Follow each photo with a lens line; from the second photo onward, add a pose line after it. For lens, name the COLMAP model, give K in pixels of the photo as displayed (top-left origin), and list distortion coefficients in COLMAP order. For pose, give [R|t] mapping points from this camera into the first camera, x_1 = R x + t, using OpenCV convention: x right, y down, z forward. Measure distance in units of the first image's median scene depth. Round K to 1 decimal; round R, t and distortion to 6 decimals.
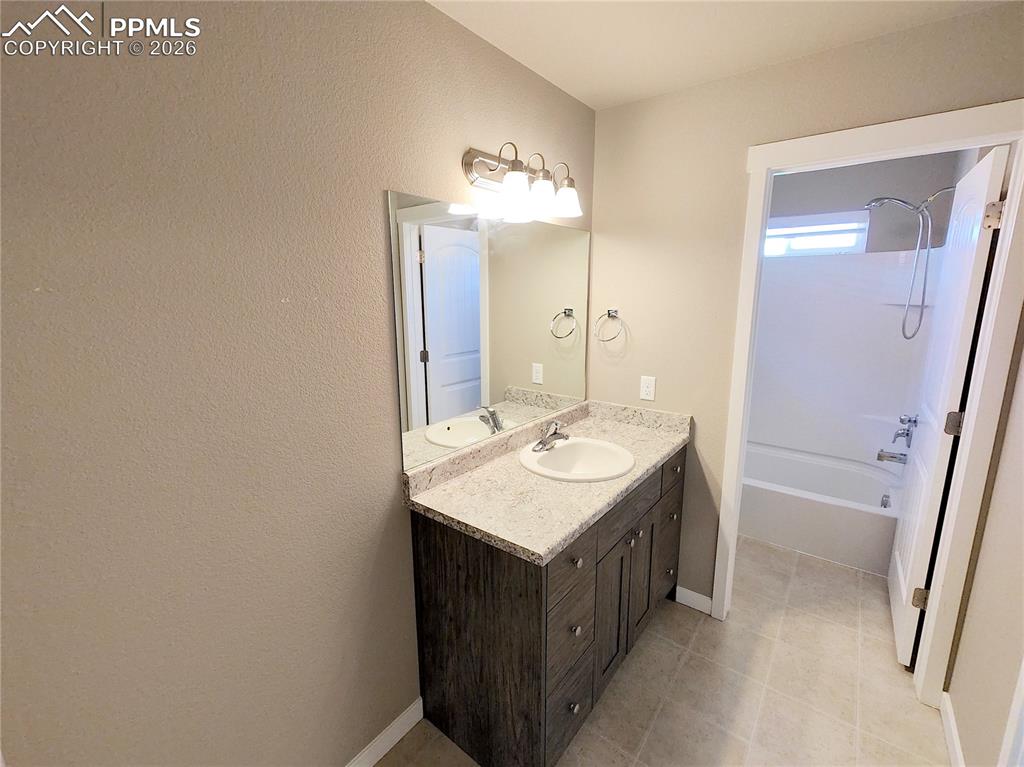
lens RADIAL K [[453.4, 0, 511.3], [0, 453.4, 386.2], [0, 0, 1]] dist [0.012308, 0.000625]
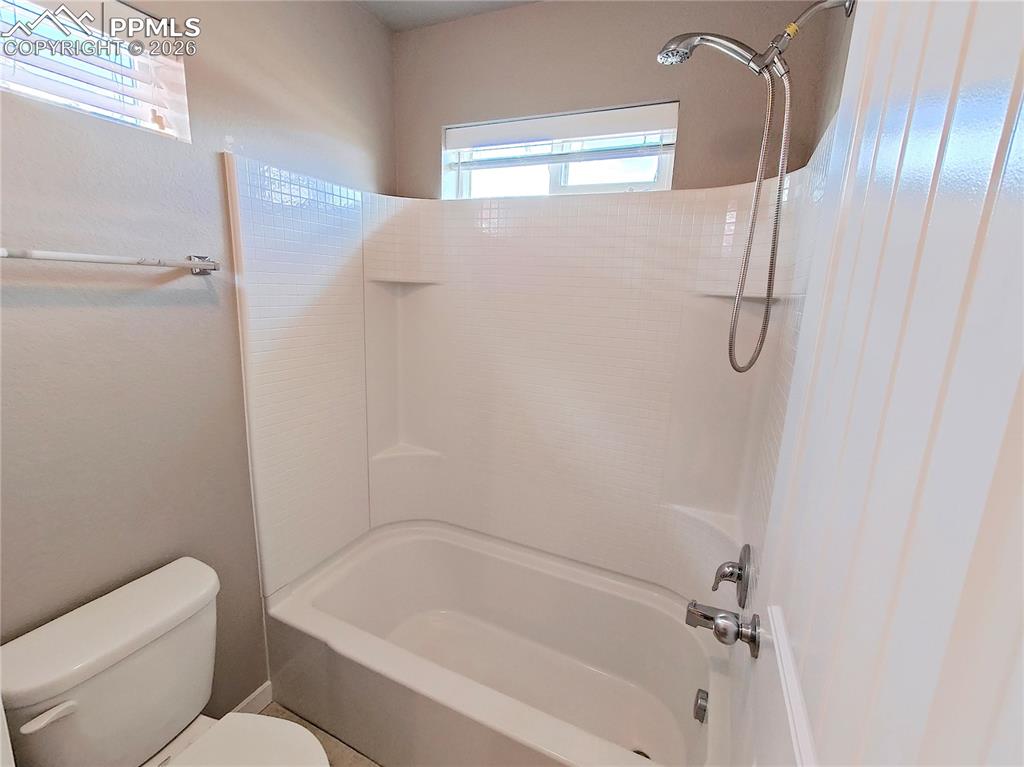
lens RADIAL K [[453.4, 0, 505.7], [0, 453.4, 377.6], [0, 0, 1]] dist [0.012308, 0.000625]
pose [[0.975596, 0.000282, 0.219572, 0.509644], [-0.002239, 0.999960, 0.008664, -0.094644], [-0.219560, -0.008944, 0.975558, 0.577052]]
